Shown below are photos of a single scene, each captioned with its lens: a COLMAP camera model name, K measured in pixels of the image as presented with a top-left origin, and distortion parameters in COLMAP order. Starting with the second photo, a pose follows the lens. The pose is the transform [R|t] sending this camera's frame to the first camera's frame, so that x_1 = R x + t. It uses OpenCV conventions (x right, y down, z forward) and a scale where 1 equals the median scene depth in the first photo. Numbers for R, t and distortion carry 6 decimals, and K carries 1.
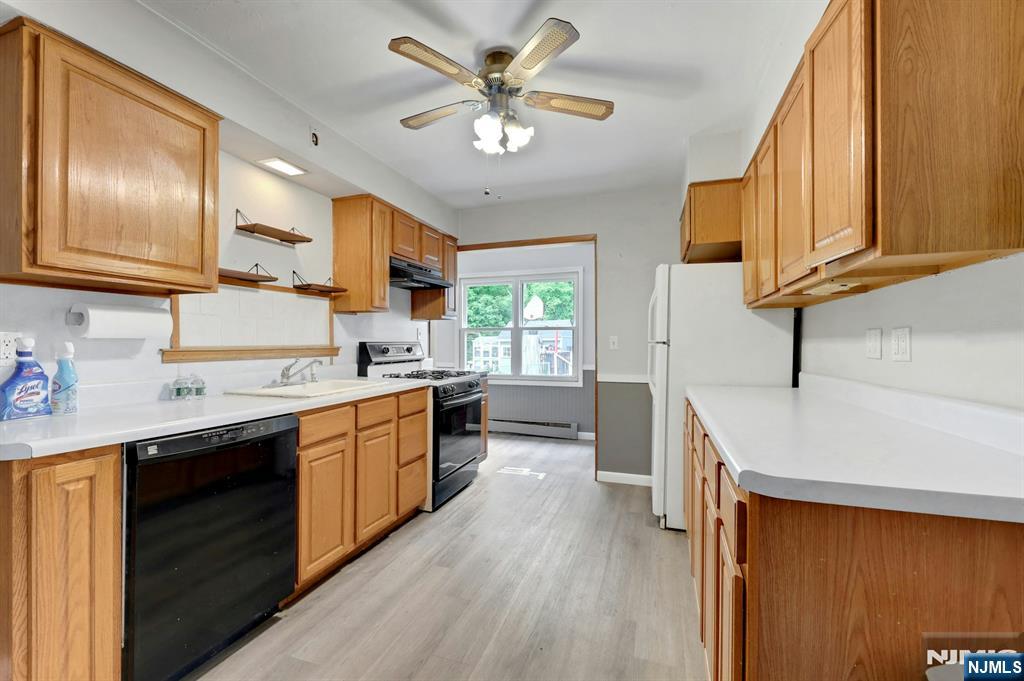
lens RADIAL K [[412.4, 0, 512.0], [0, 412.4, 340.5], [0, 0, 1]] dist [0.000409, -0.000059]
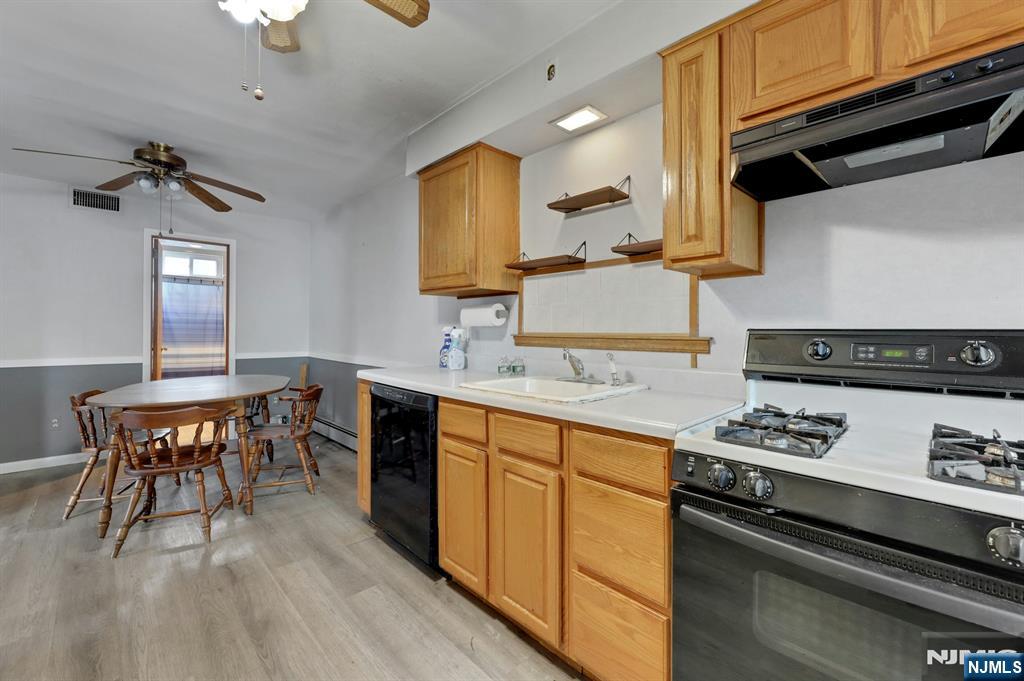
lens RADIAL K [[427.4, 0, 514.3], [0, 427.4, 327.0], [0, 0, 1]] dist [0.000588, -0.000071]
pose [[-0.441553, -0.009837, -0.897181, 0.330047], [-0.001547, 0.999947, -0.010202, 0.010097], [0.897234, -0.003117, -0.441545, 1.511635]]
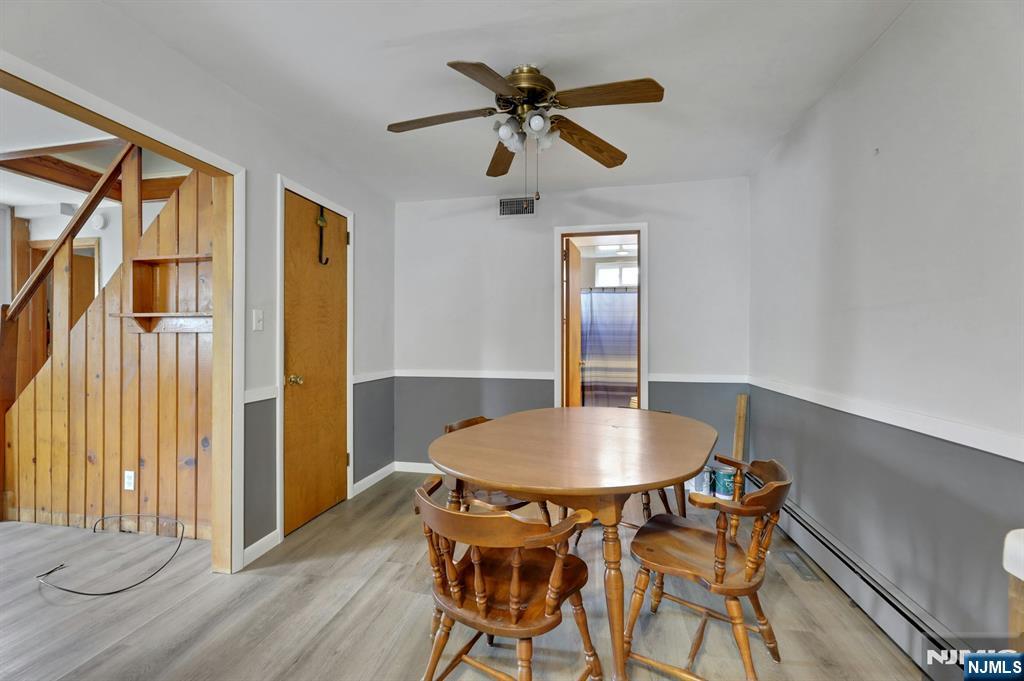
lens RADIAL K [[412.4, 0, 512.0], [0, 412.4, 340.5], [0, 0, 1]] dist [0.000409, -0.000059]
pose [[-0.988445, -0.000375, -0.151578, -0.257993], [0.000060, 0.999996, -0.002867, 0.002290], [0.151579, -0.002843, -0.988441, 0.738508]]
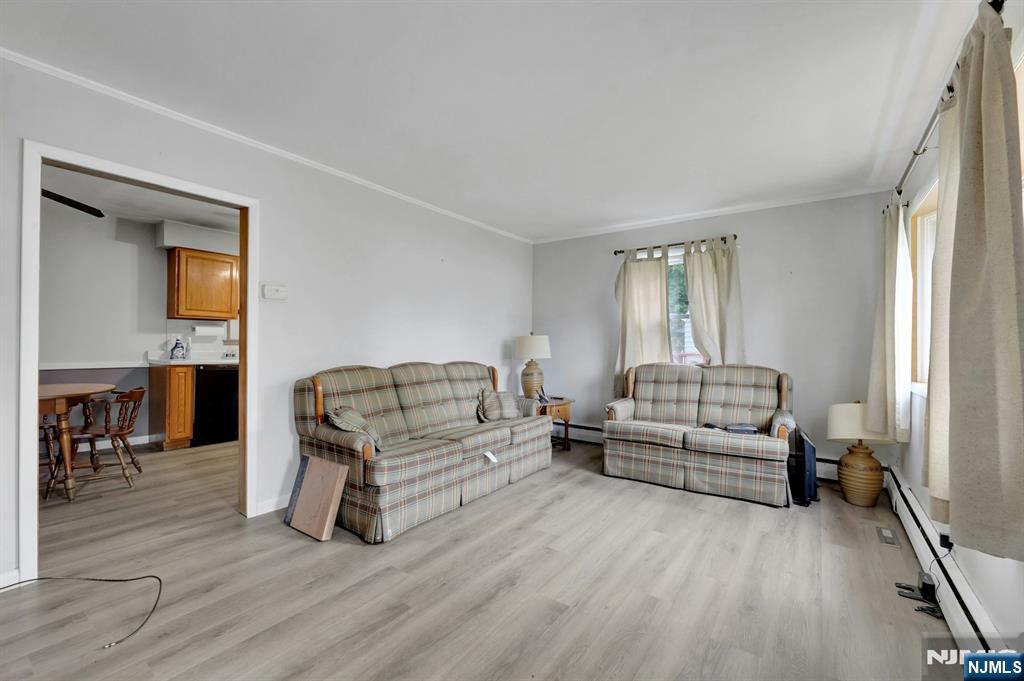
lens RADIAL K [[412.4, 0, 512.0], [0, 412.4, 340.5], [0, 0, 1]] dist [0.000409, -0.000059]
pose [[0.955861, 0.004734, -0.293783, 1.671106], [-0.005841, 0.999979, -0.002888, 0.019777], [0.293763, 0.004477, 0.955868, -0.982376]]
